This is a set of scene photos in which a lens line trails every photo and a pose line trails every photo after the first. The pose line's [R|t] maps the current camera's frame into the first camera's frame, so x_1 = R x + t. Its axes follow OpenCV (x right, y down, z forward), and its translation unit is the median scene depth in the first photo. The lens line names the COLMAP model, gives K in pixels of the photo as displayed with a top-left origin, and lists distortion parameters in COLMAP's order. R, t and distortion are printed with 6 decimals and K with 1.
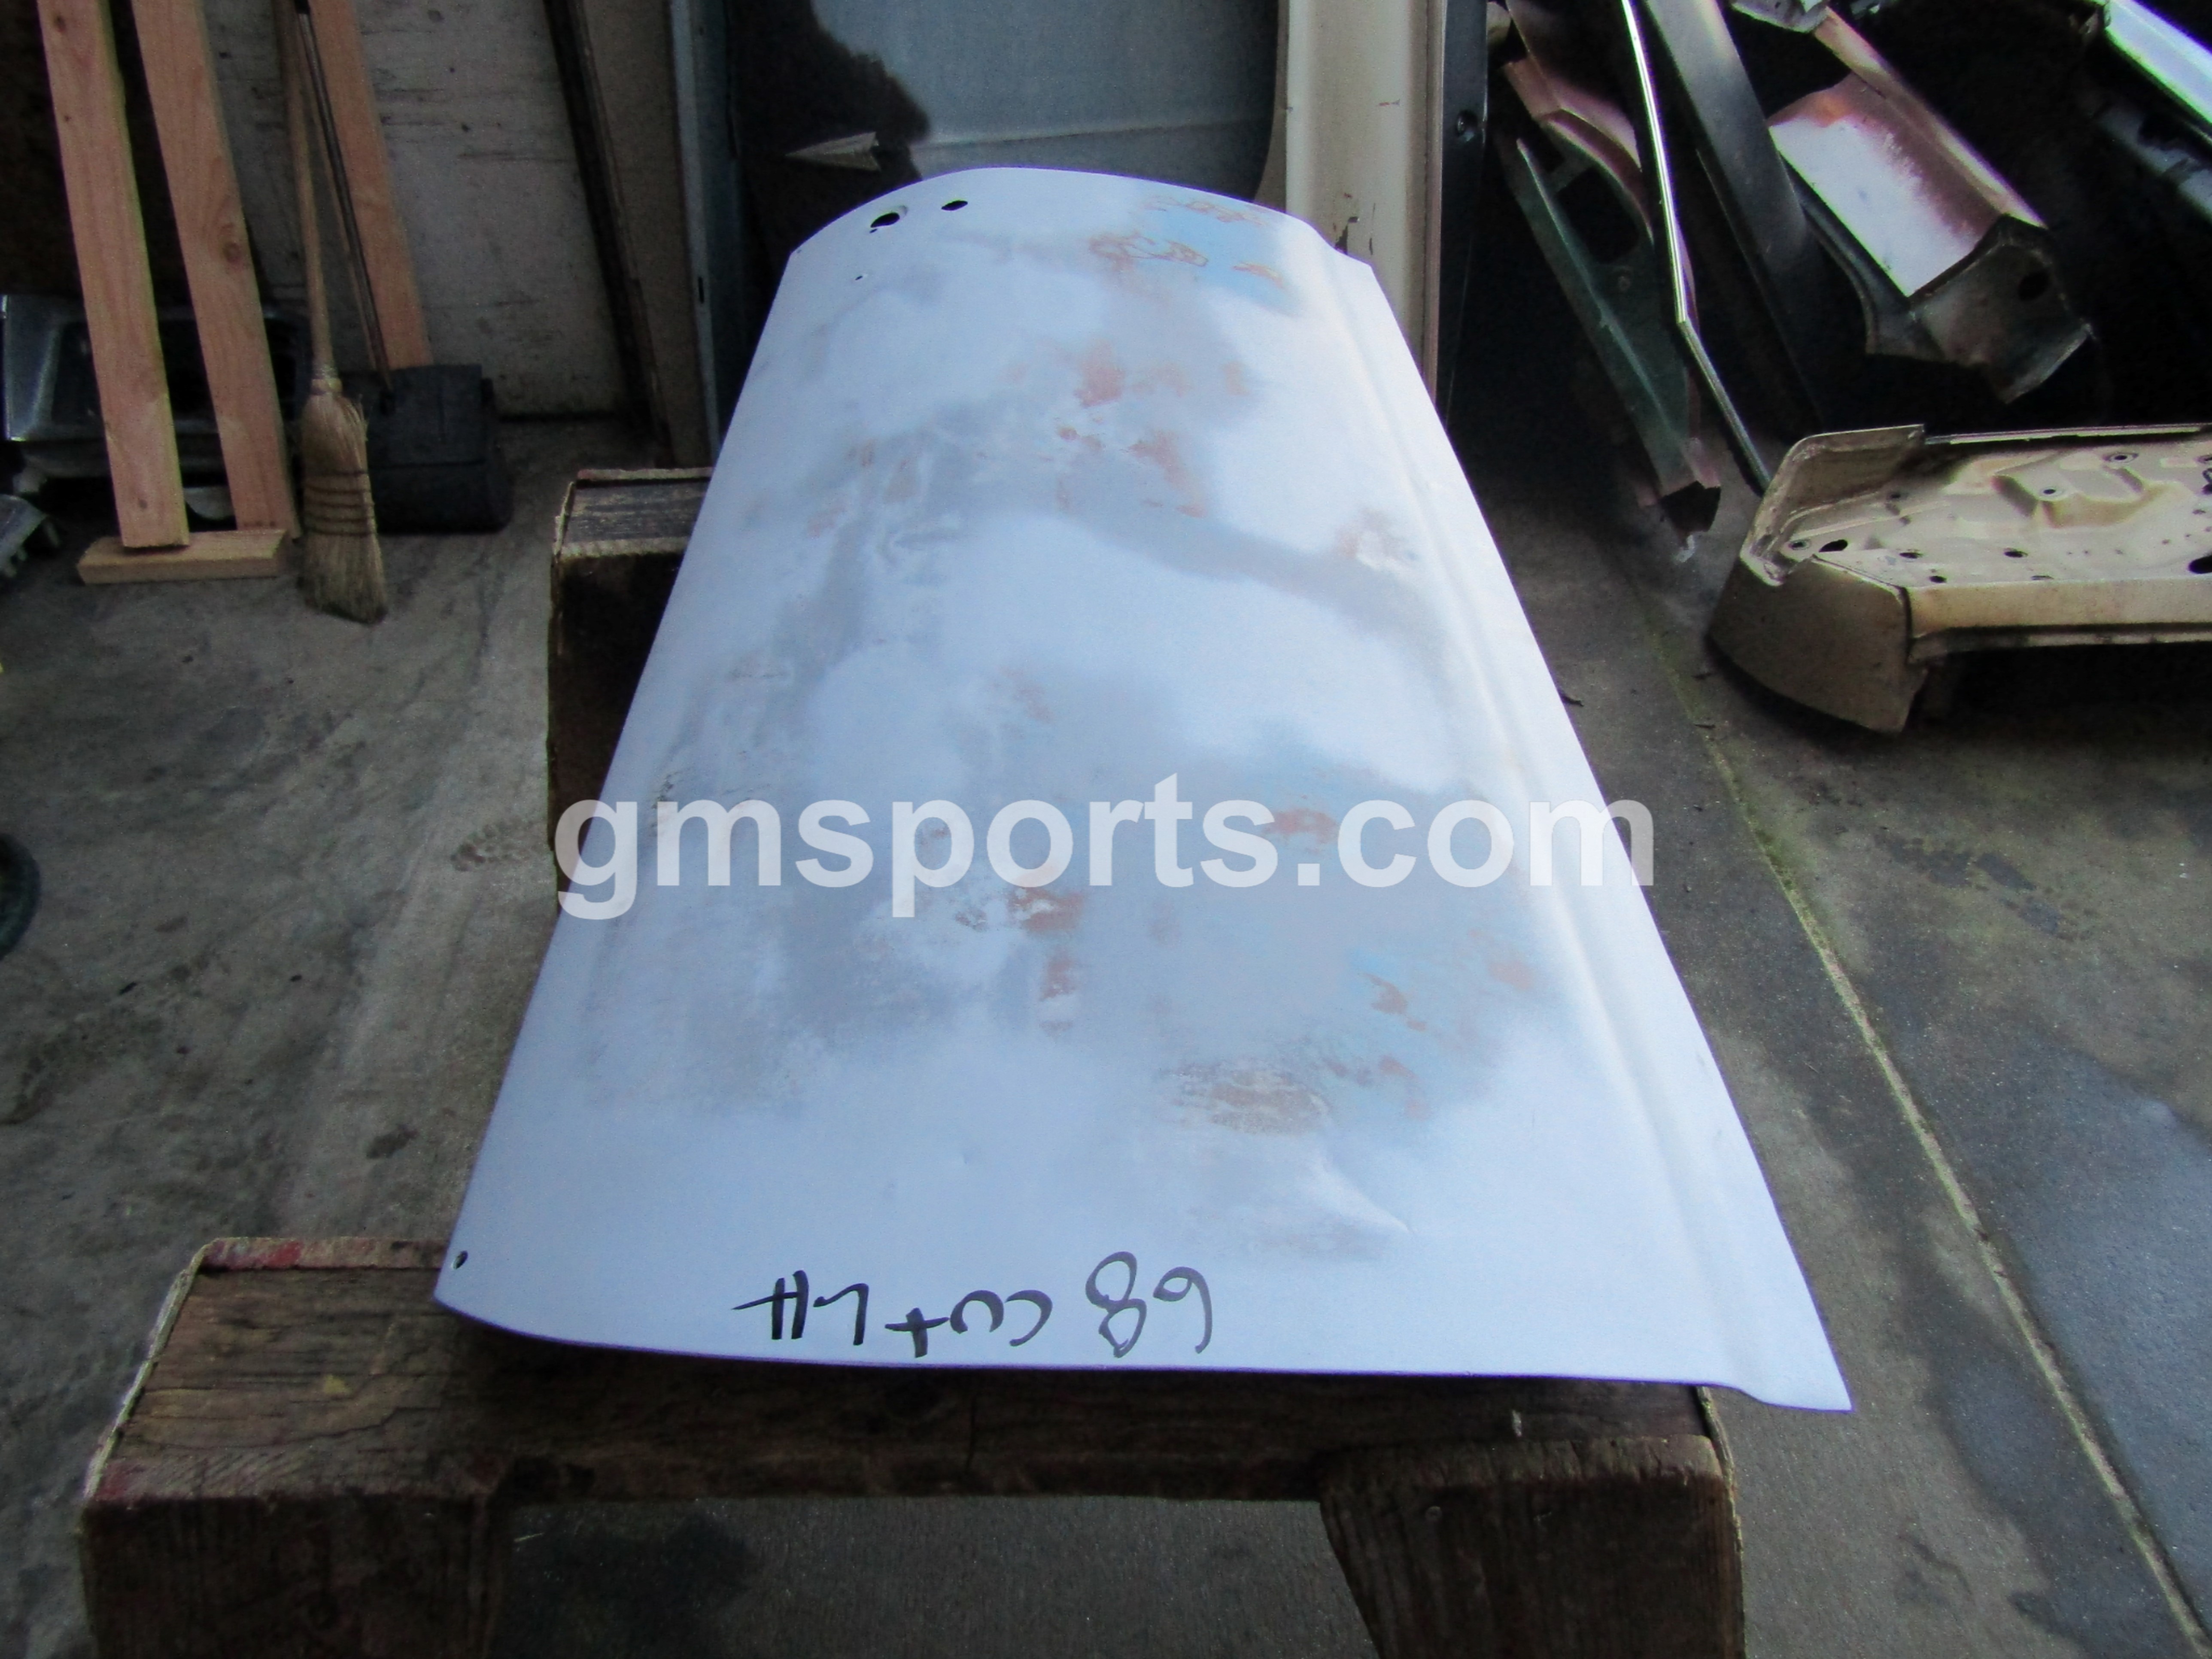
lens RADIAL K [[1578.6, 0, 1107.5], [0, 1578.6, 821.9], [0, 0, 1]] dist [-0.007931, -0.002561]
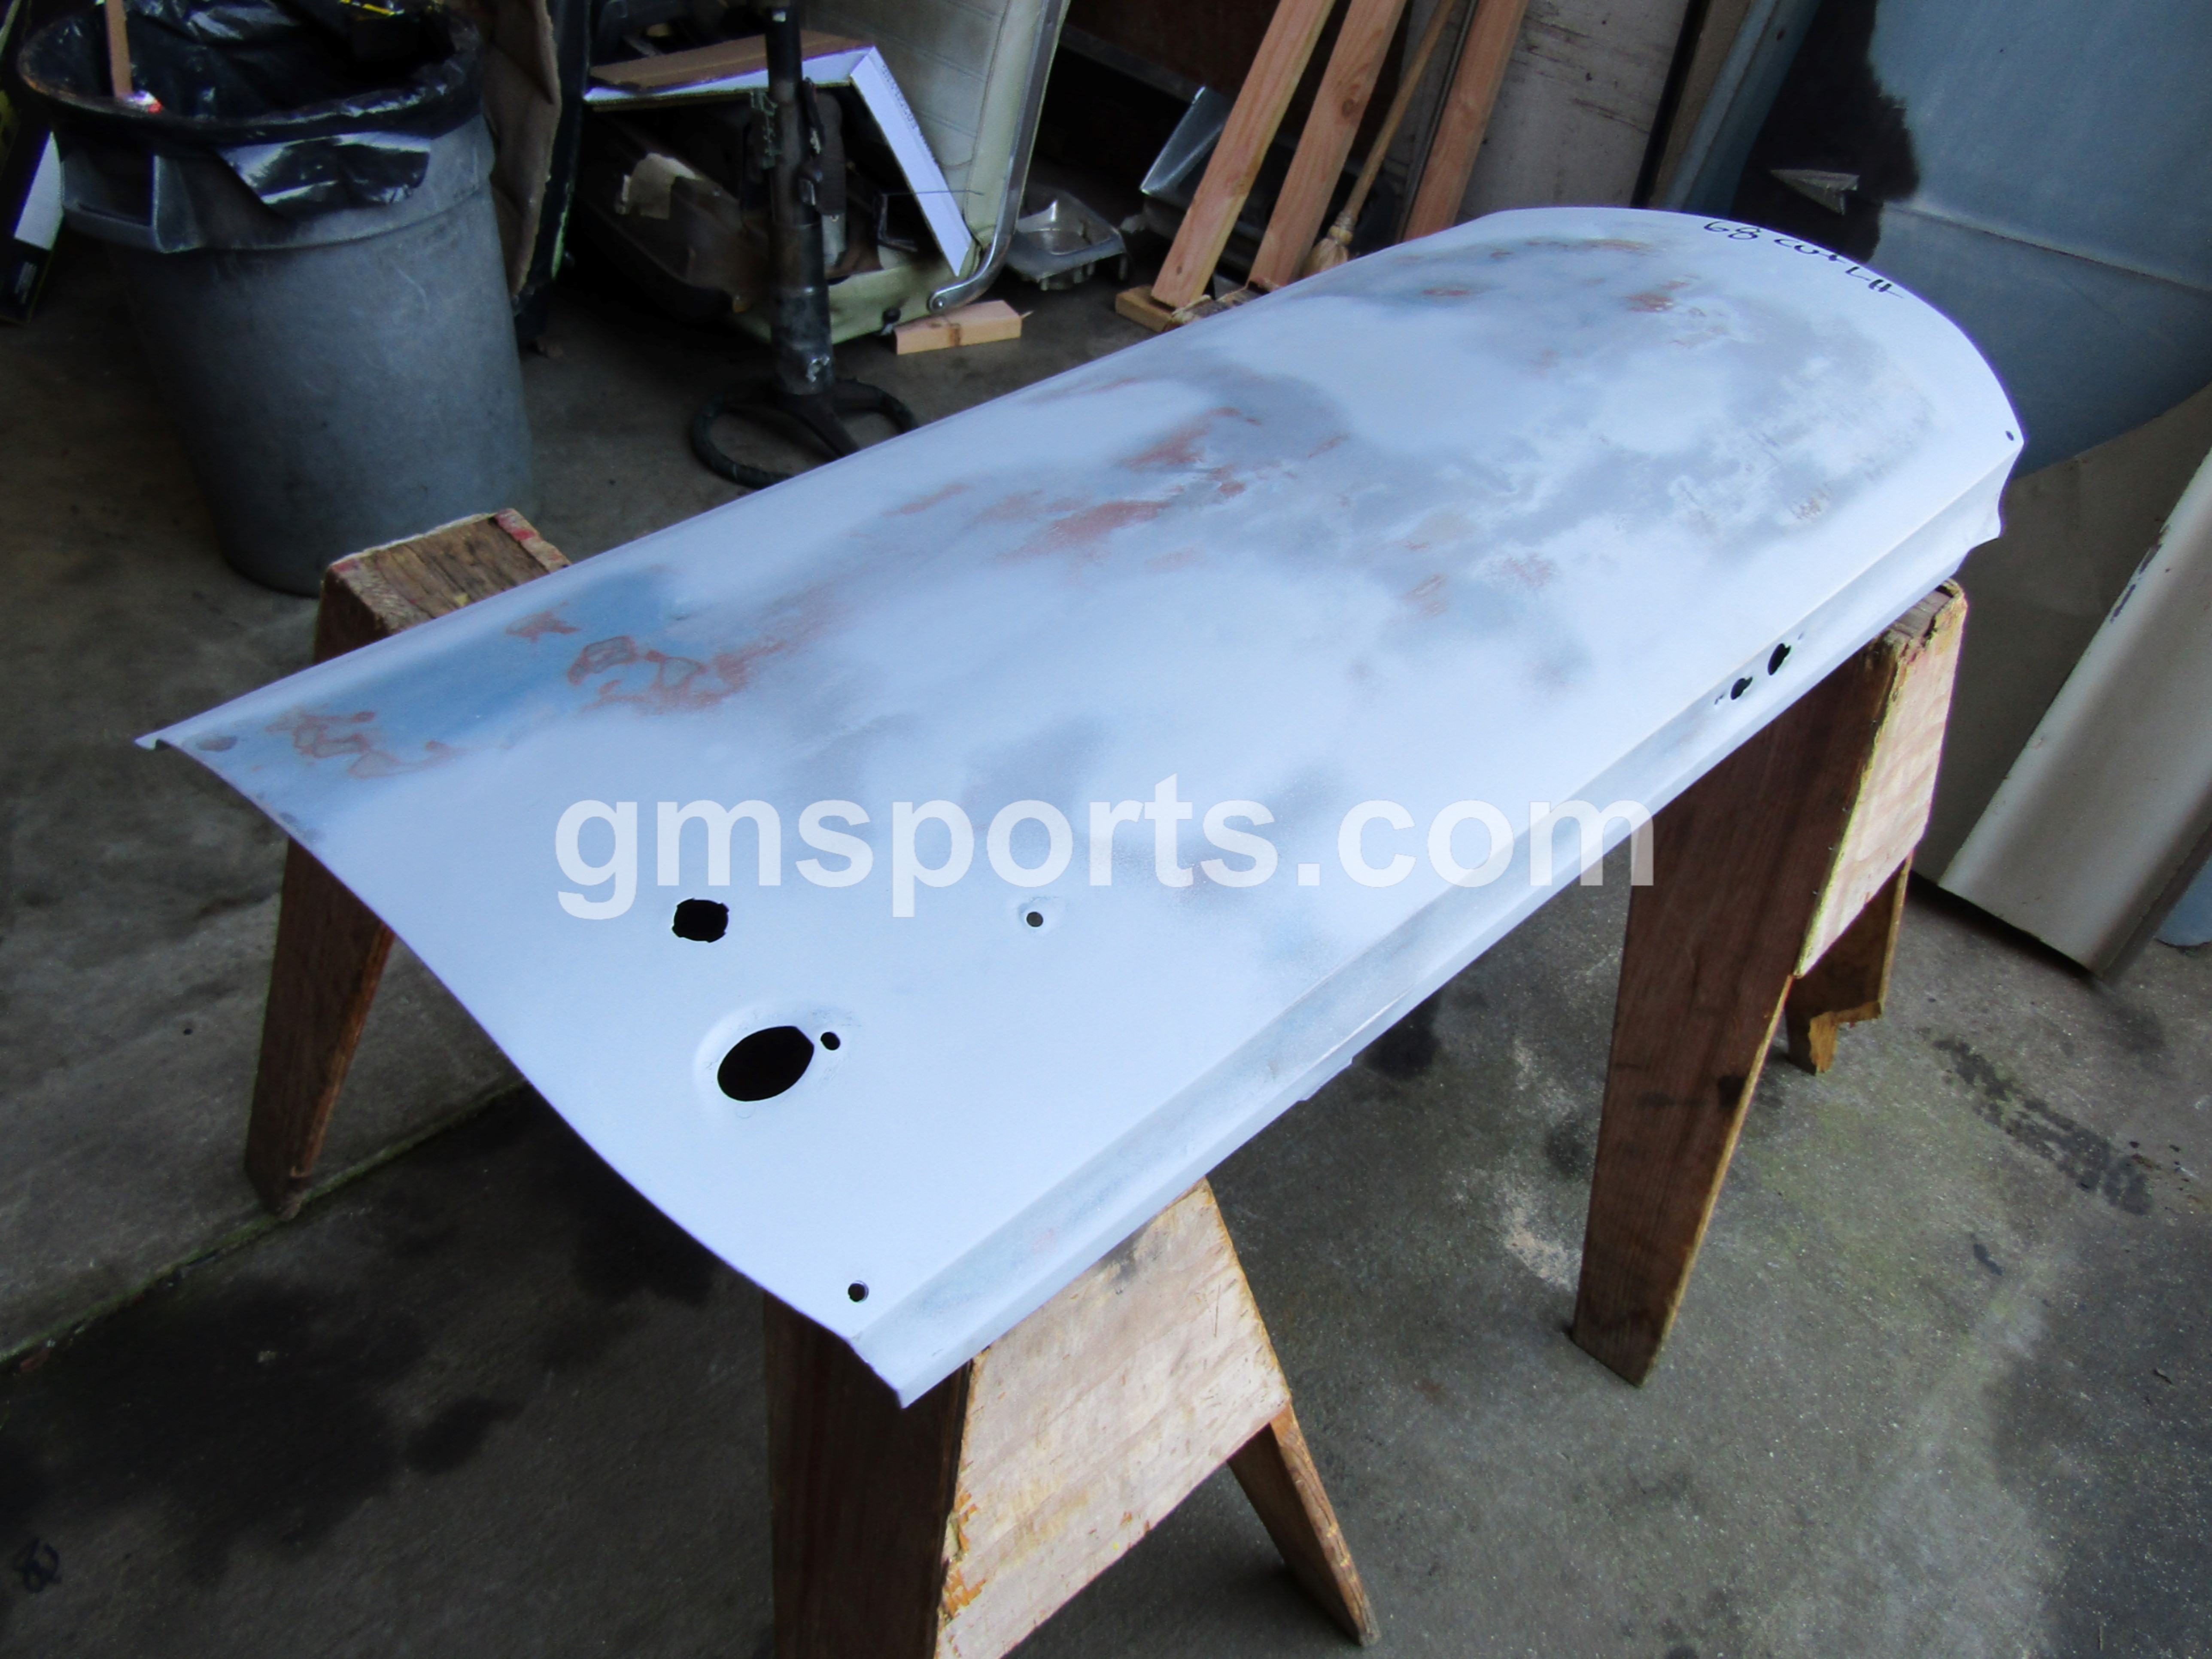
lens RADIAL K [[1578.6, 0, 1106.0], [0, 1578.6, 833.3], [0, 0, 1]] dist [-0.007931, -0.002561]
pose [[0.643461, 0.543864, -0.538675, 0.298596], [-0.554809, 0.816188, 0.161316, -0.013070], [0.527395, 0.195061, 0.826926, 0.049162]]
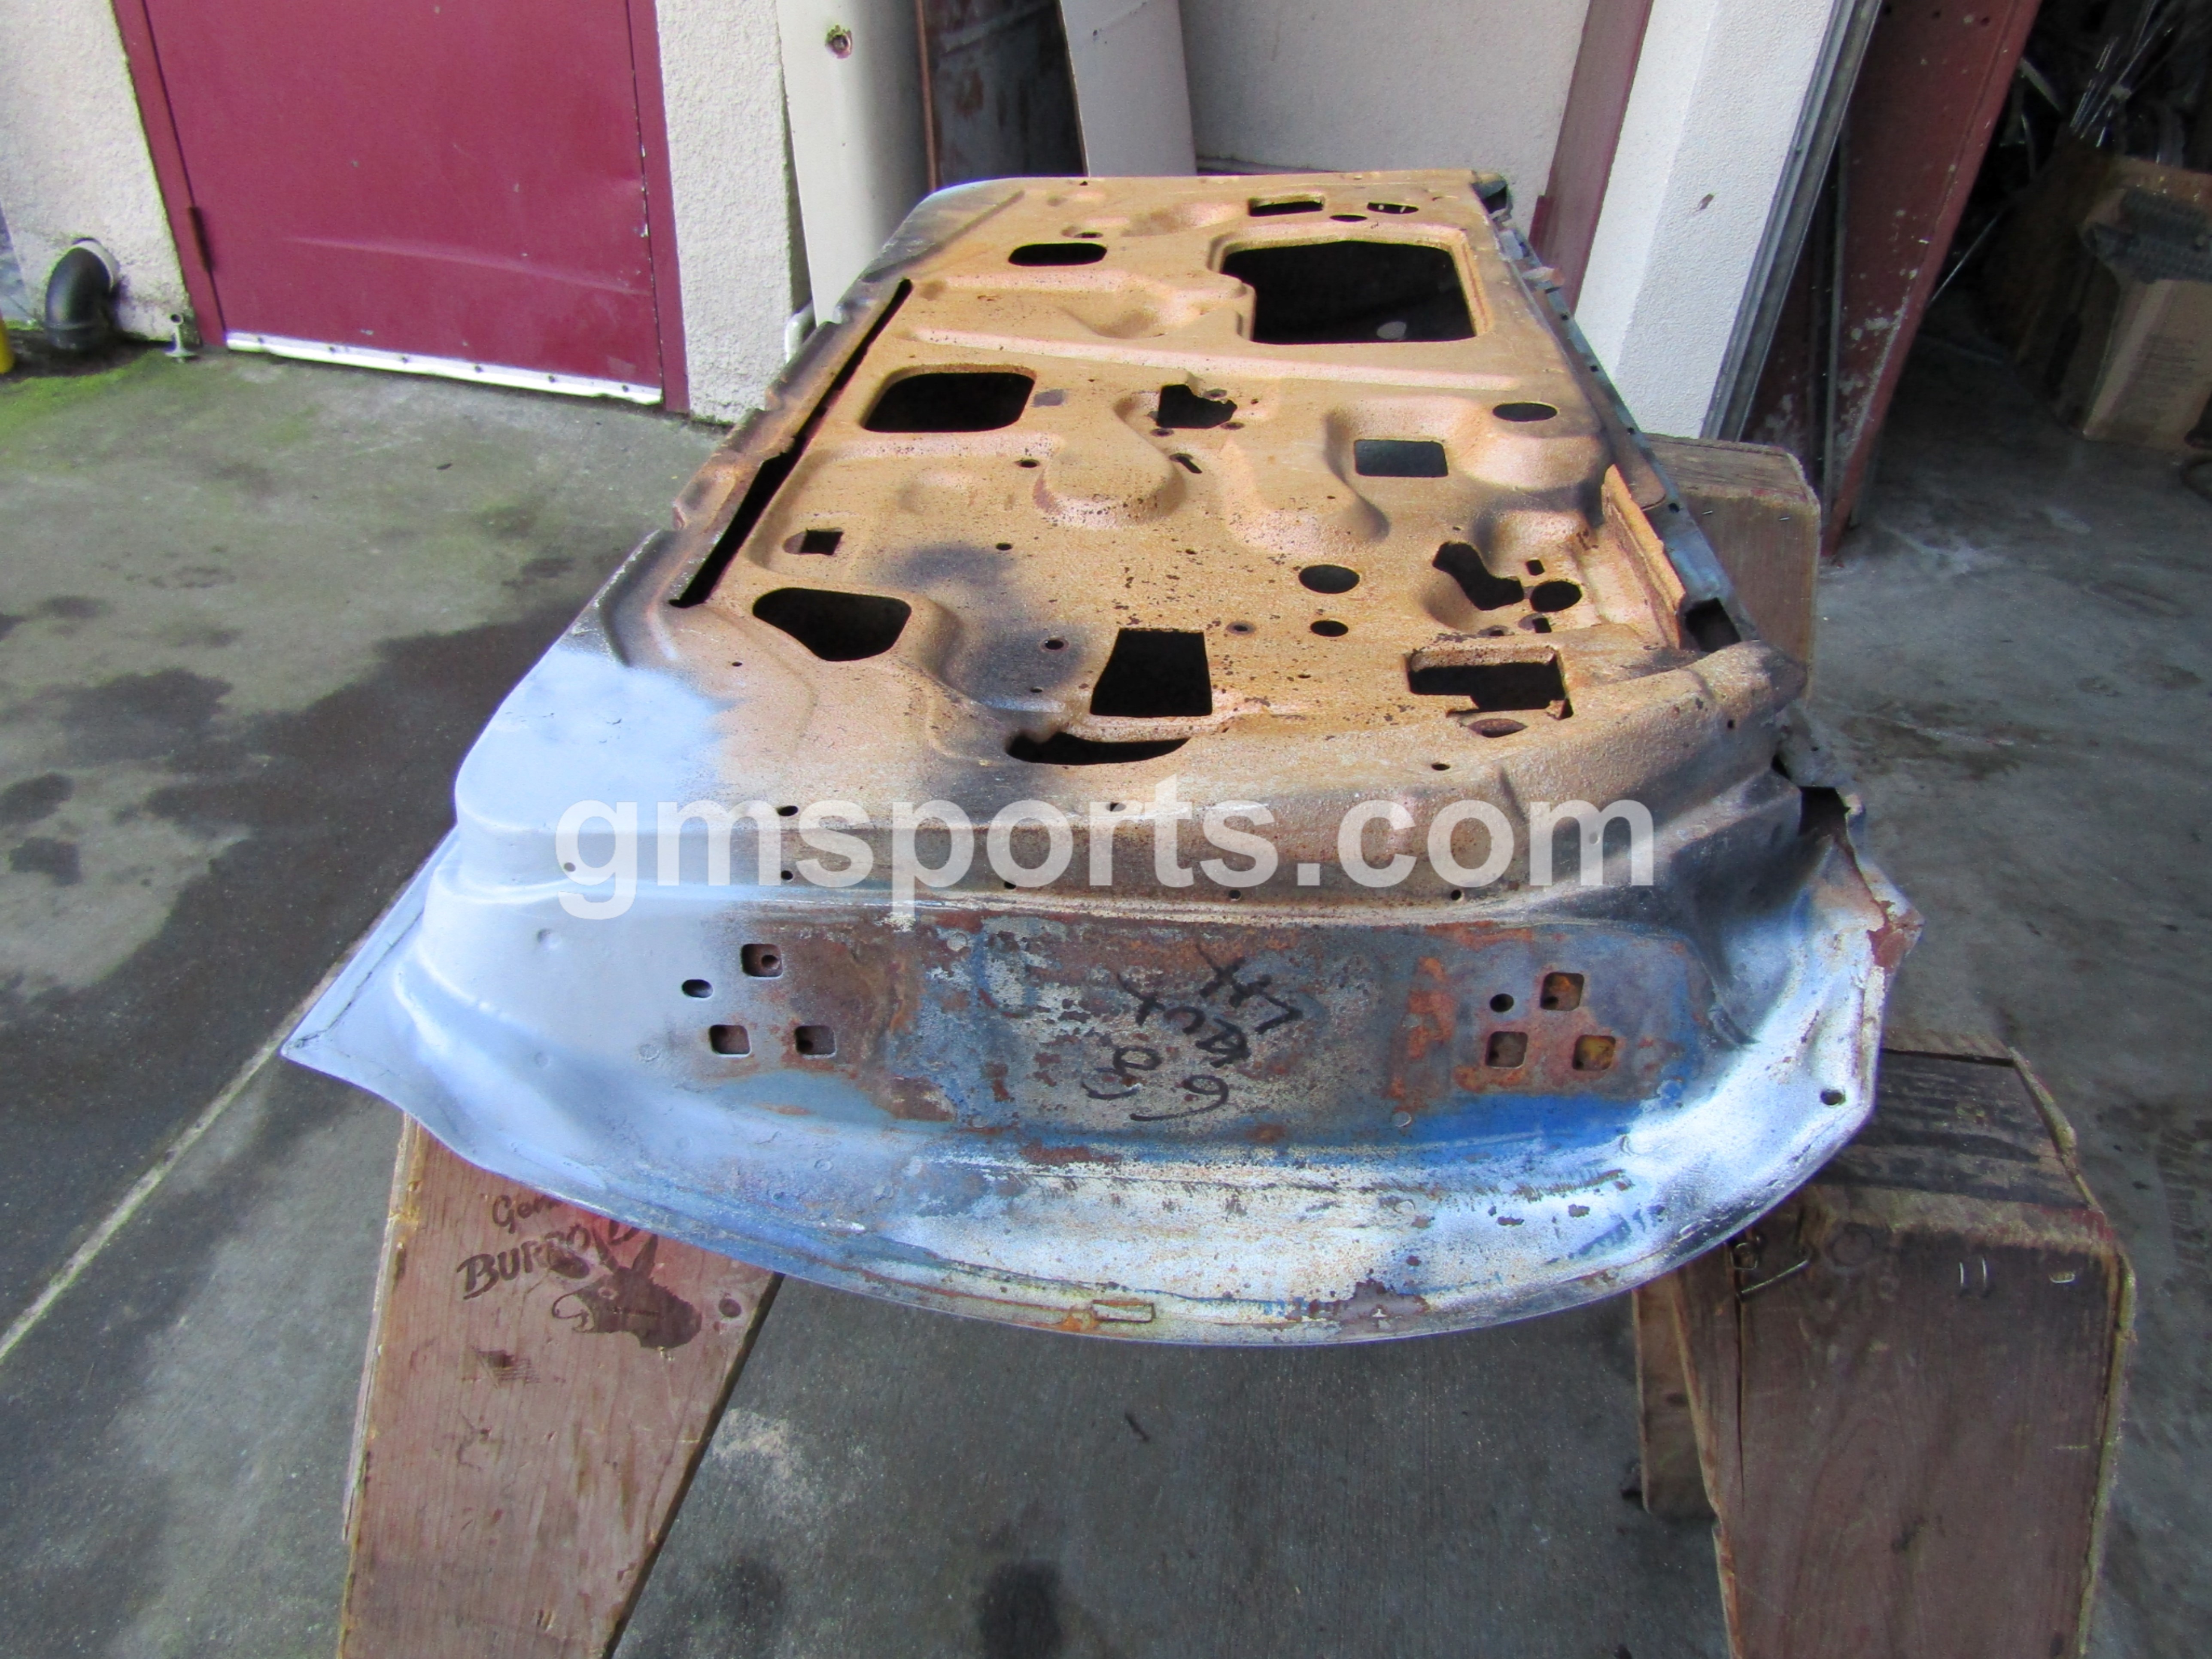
lens RADIAL K [[1578.6, 0, 1109.8], [0, 1578.6, 830.4], [0, 0, 1]] dist [-0.007931, -0.002561]
pose [[-0.972625, -0.194548, 0.127085, -0.050092], [0.076267, 0.249349, 0.965406, -0.509688], [-0.219507, 0.948671, -0.227685, 0.728051]]
